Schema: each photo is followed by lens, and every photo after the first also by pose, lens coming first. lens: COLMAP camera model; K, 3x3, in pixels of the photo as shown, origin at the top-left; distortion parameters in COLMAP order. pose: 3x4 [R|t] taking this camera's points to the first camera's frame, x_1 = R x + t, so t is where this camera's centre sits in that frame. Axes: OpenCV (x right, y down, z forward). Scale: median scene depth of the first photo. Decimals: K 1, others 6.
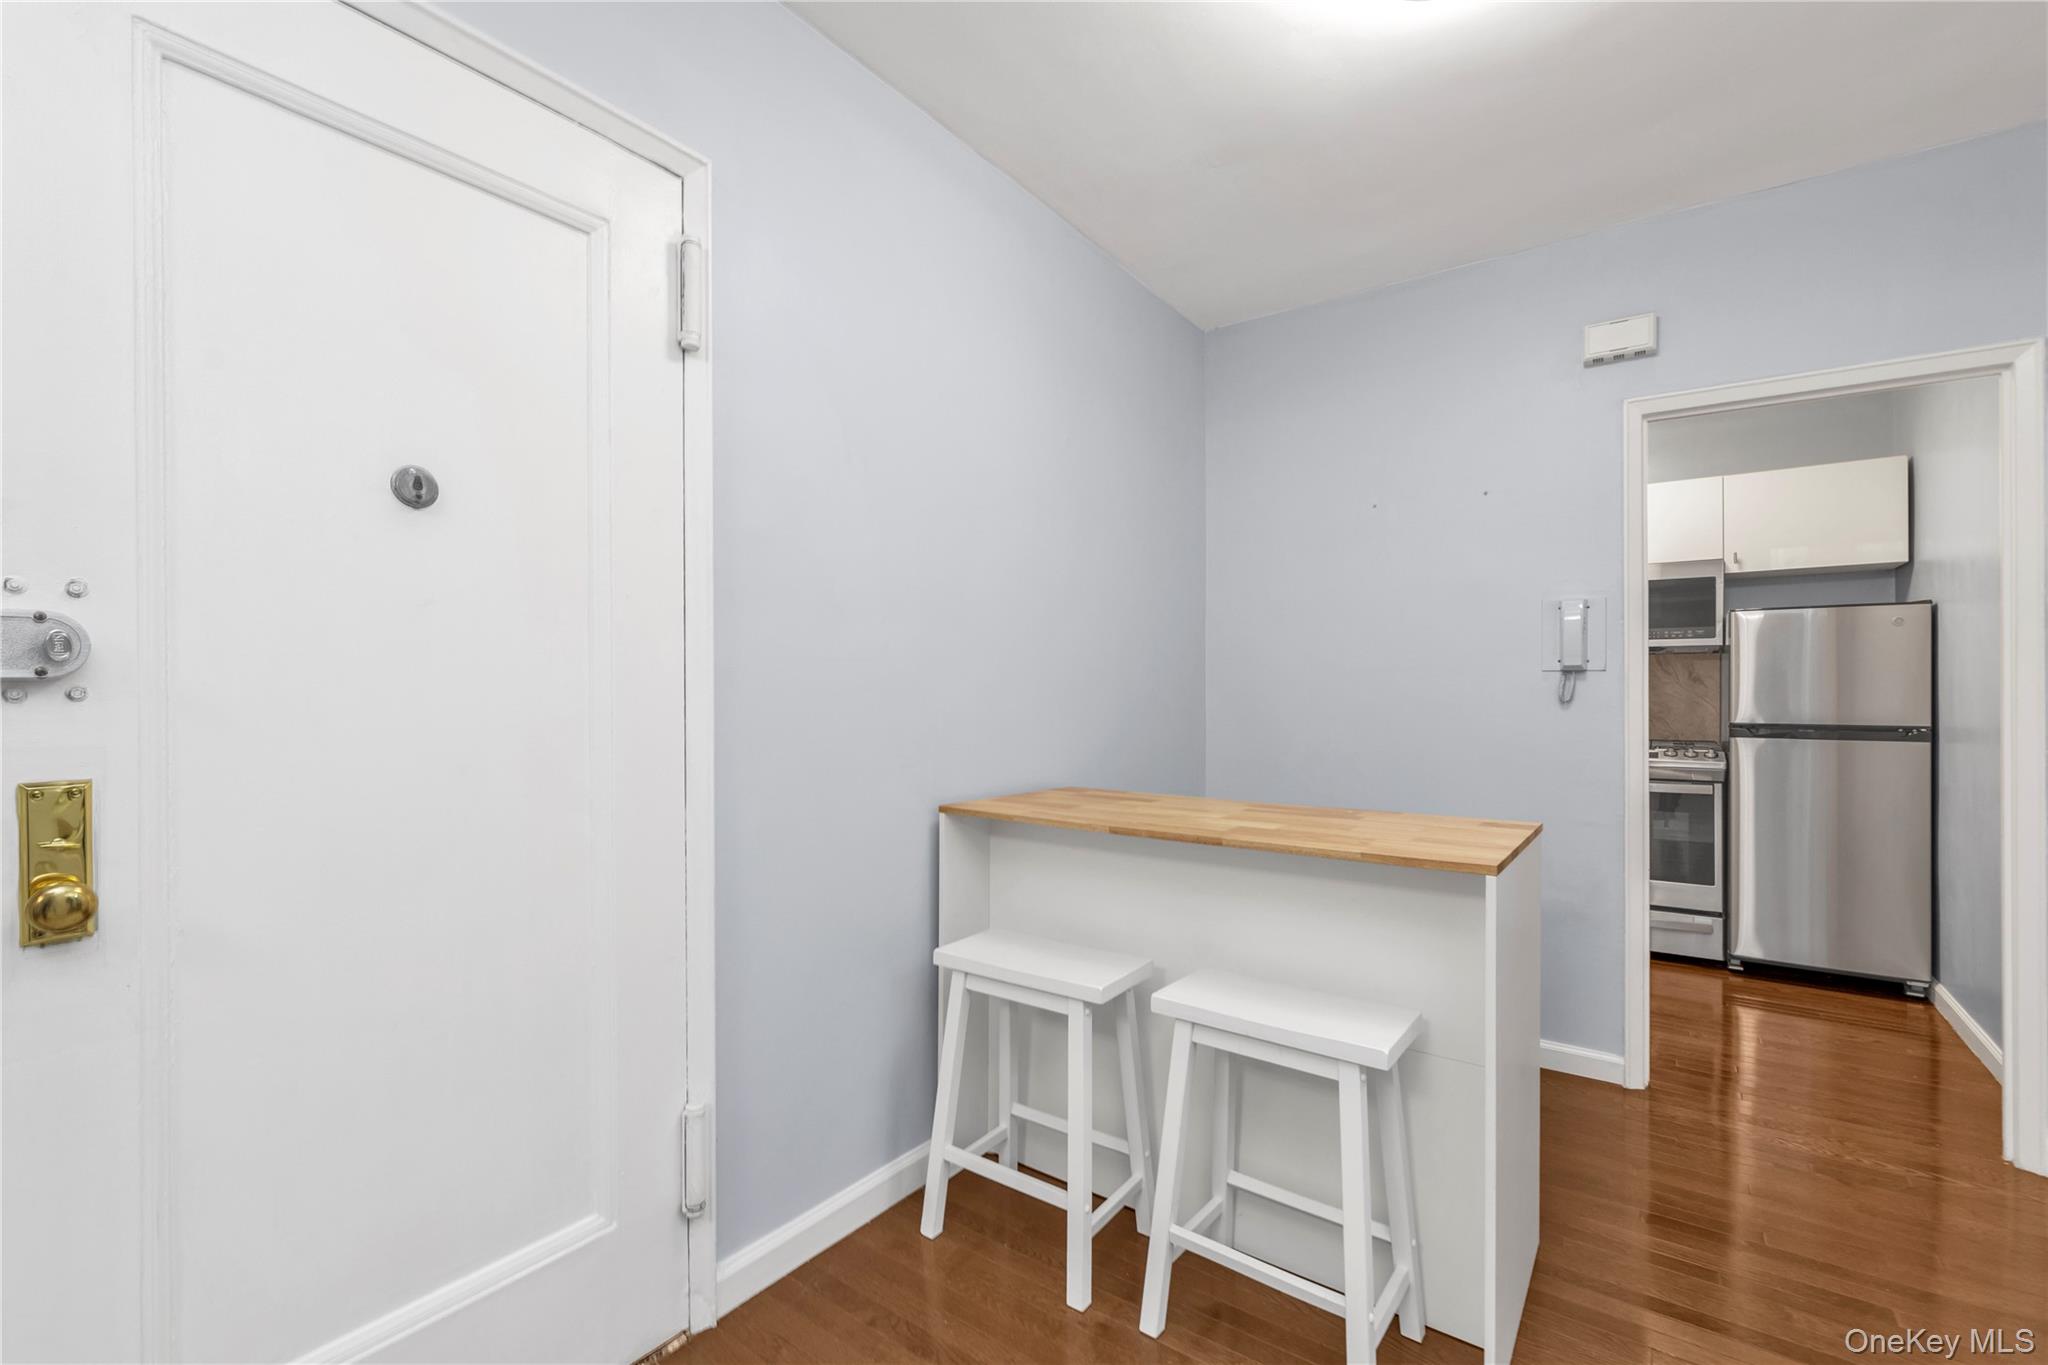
lens RADIAL K [[882.2, 0, 1017.6], [0, 882.2, 692.0], [0, 0, 1]] dist [-0.002279, -0.000484]
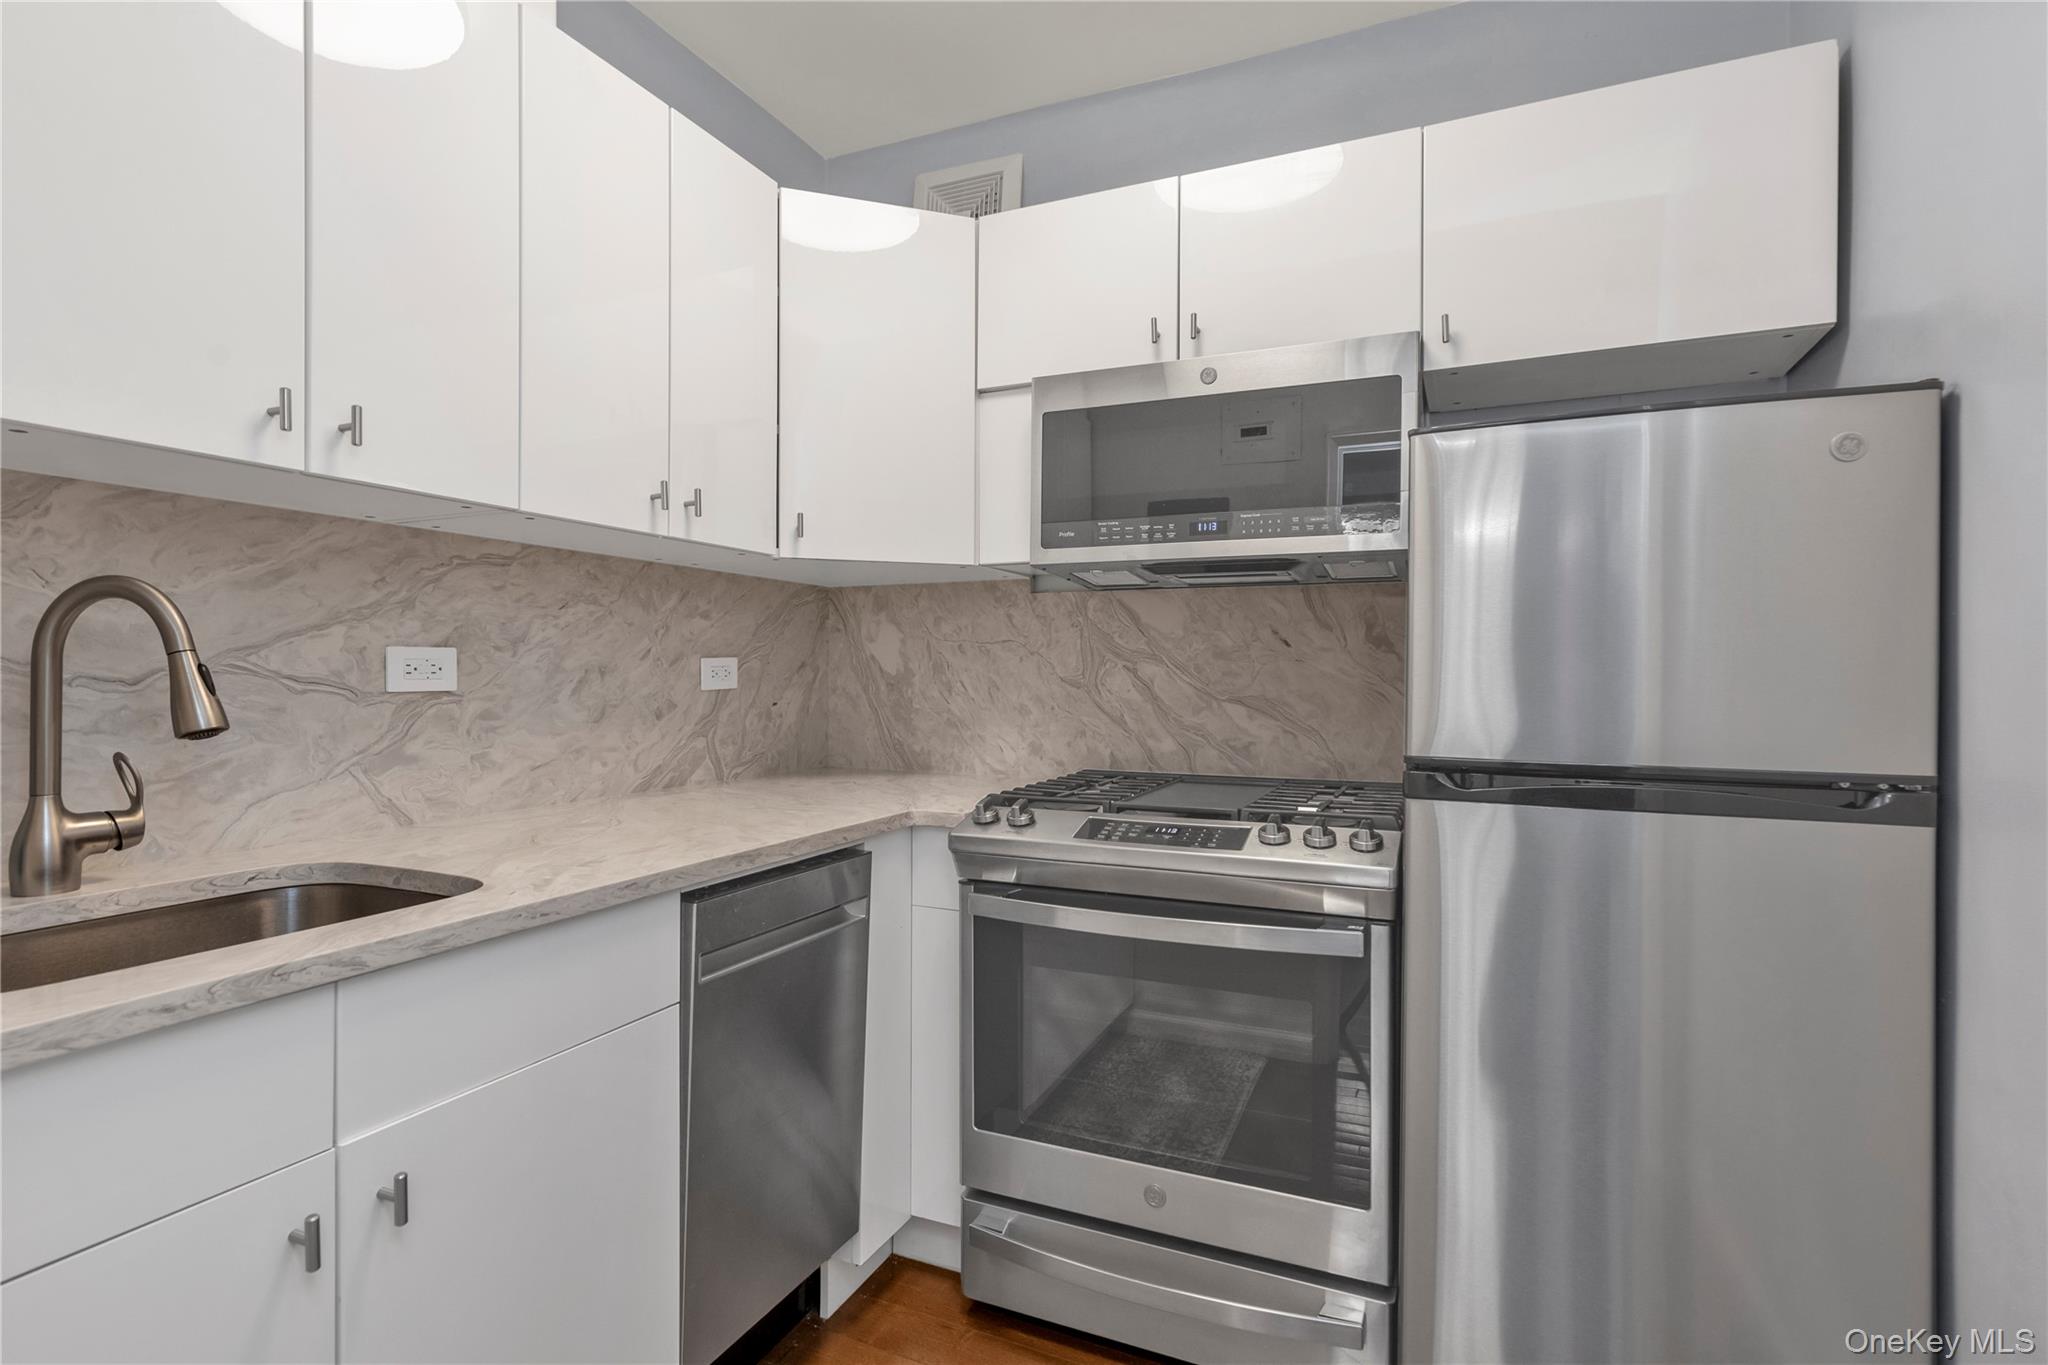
lens RADIAL K [[1013.7, 0, 1022.0], [0, 1013.7, 680.1], [0, 0, 1]] dist [0.011752, 0.000182]
pose [[0.978458, 0.003776, 0.206410, 0.571273], [-0.005400, 0.999959, 0.007306, 0.002827], [-0.206374, -0.008263, 0.978438, 0.630967]]
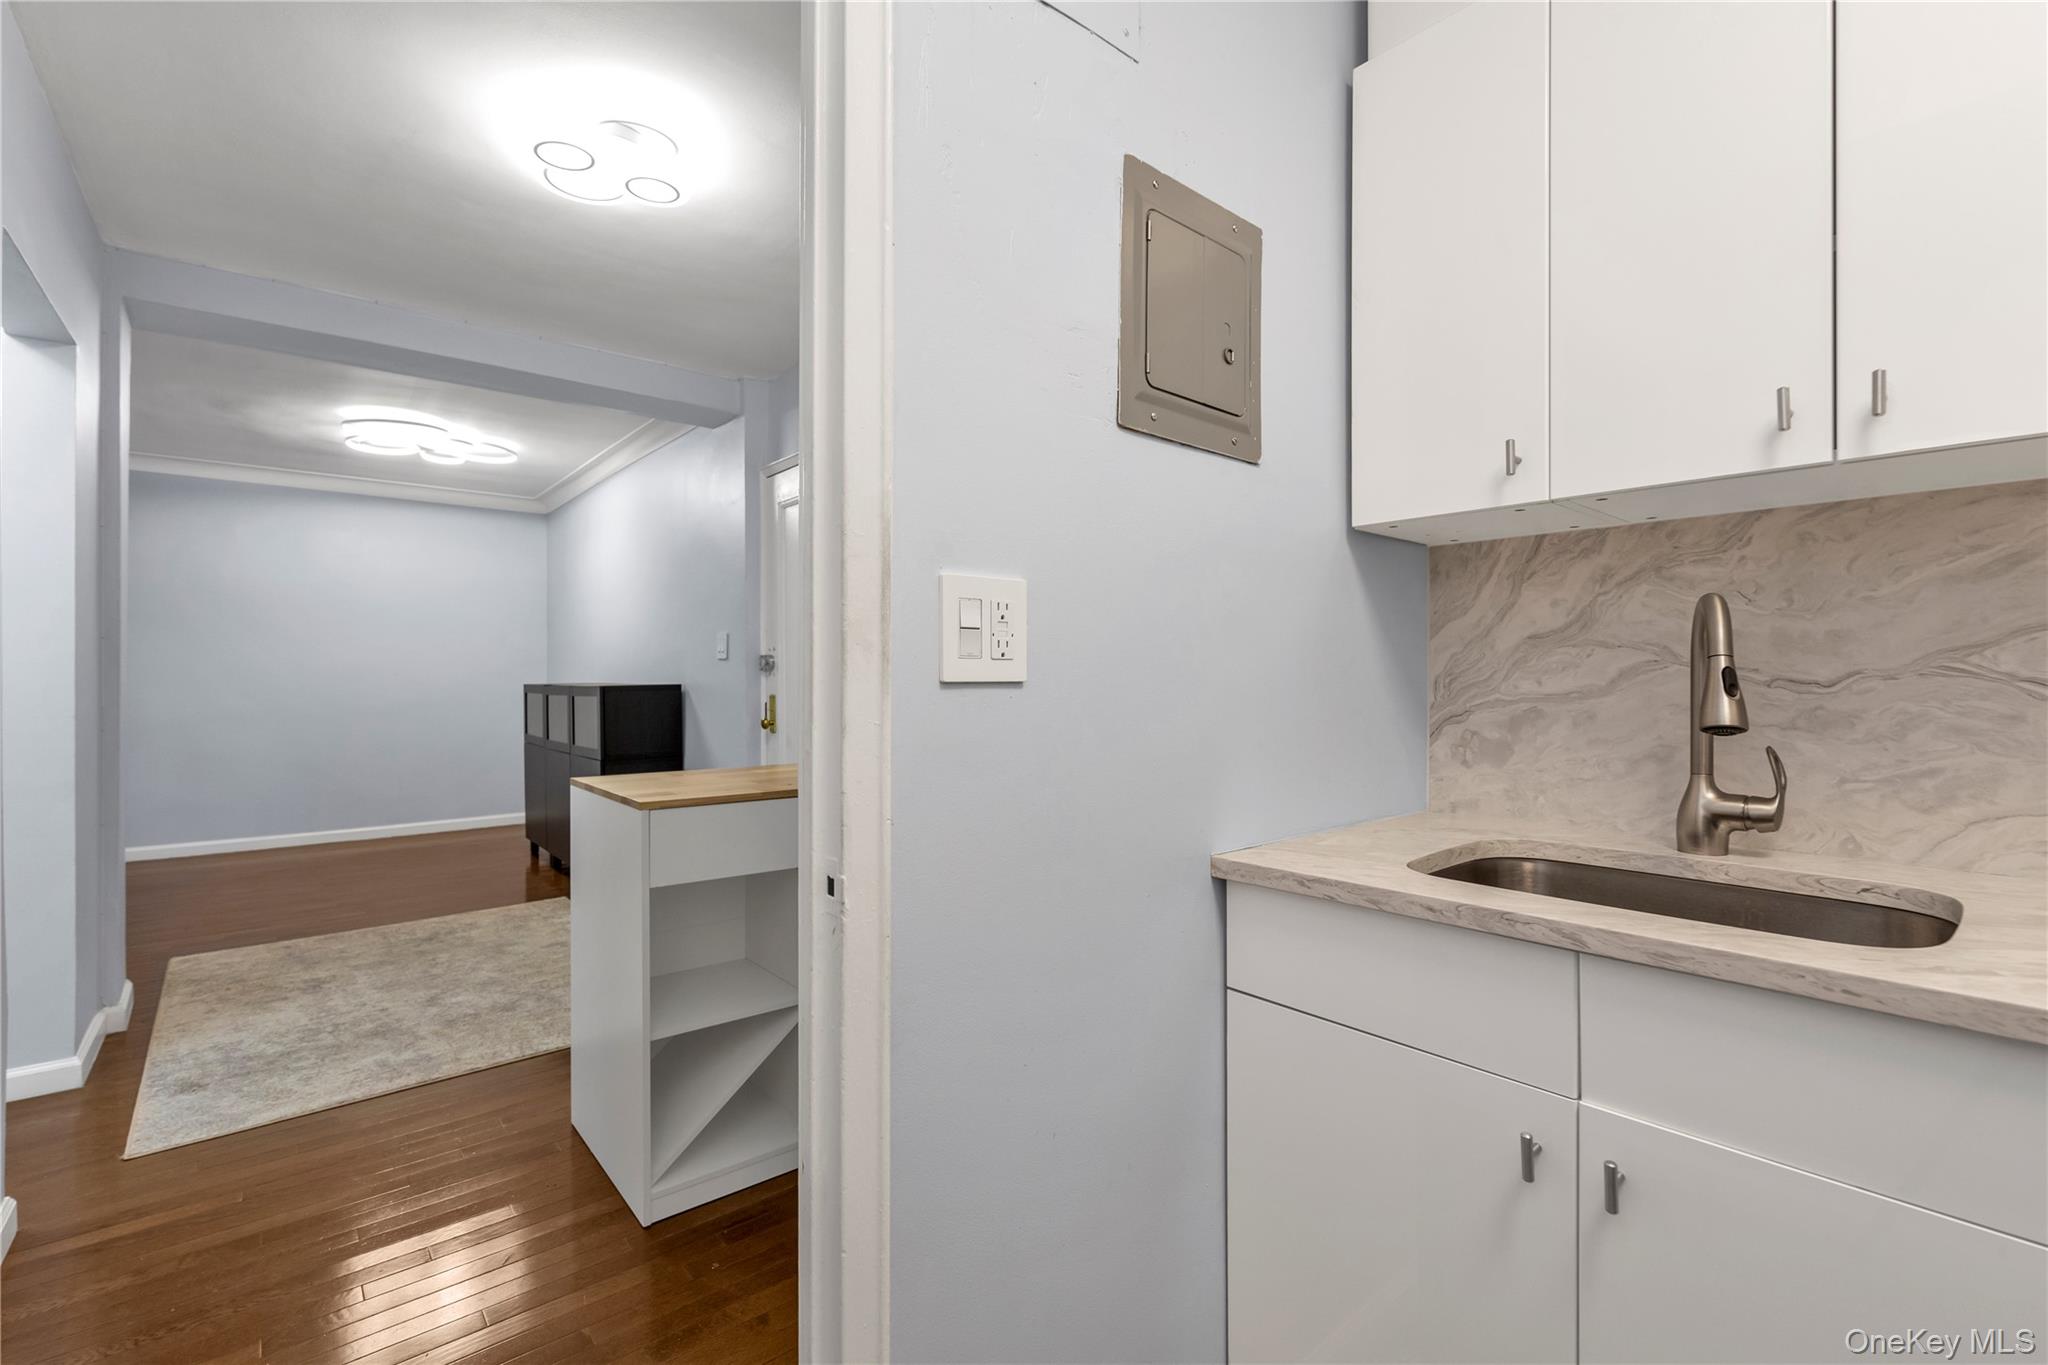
lens RADIAL K [[882.2, 0, 1011.4], [0, 882.2, 675.5], [0, 0, 1]] dist [-0.002279, -0.000484]
pose [[-0.224979, -0.002847, -0.974359, 0.954056], [0.000093, 0.999996, -0.002944, 0.009143], [0.974364, -0.000753, -0.224978, 1.086057]]
